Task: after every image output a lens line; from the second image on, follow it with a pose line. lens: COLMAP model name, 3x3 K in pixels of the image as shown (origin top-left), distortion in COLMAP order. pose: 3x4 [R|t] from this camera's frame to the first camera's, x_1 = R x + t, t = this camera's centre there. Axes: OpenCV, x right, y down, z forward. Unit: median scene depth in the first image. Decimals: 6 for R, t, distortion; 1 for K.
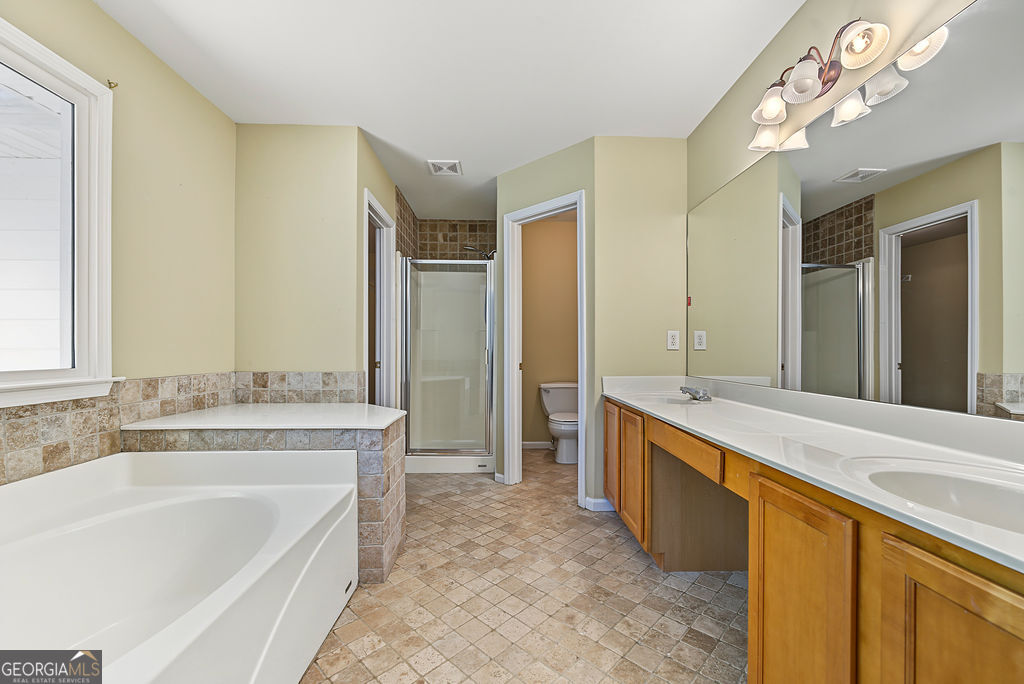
lens RADIAL K [[412.0, 0, 514.6], [0, 412.0, 352.3], [0, 0, 1]] dist [-0.001361, -0.000226]
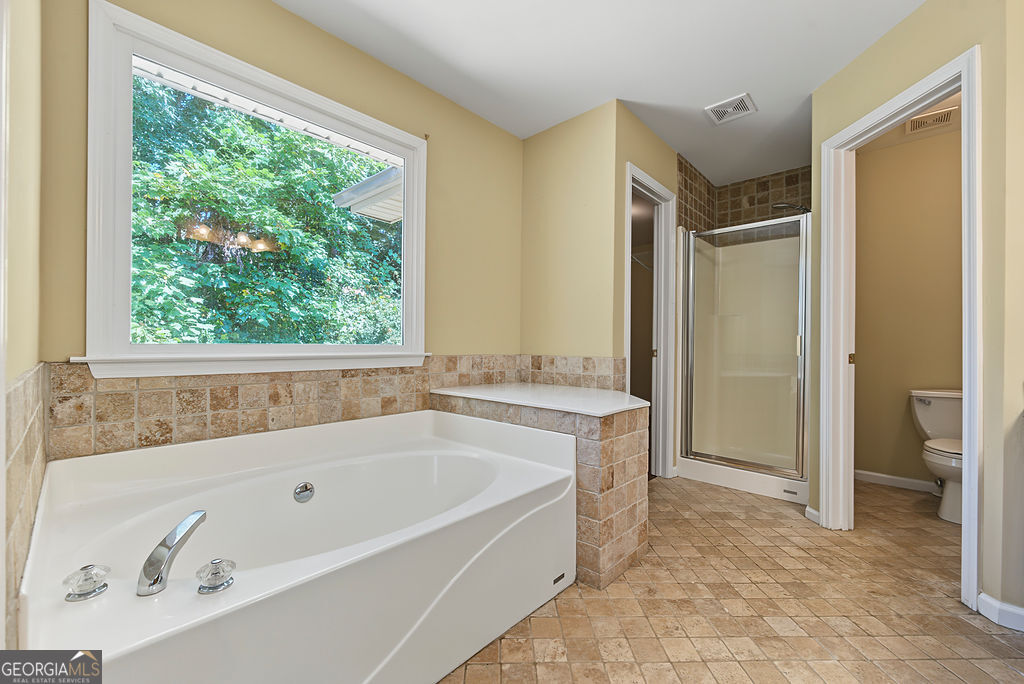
lens RADIAL K [[412.0, 0, 510.6], [0, 412.0, 345.2], [0, 0, 1]] dist [-0.001361, -0.000226]
pose [[0.711959, 0.004225, -0.702209, 0.123110], [-0.010144, 0.999939, -0.004269, 0.027767], [0.702148, 0.010163, 0.711958, 0.170086]]
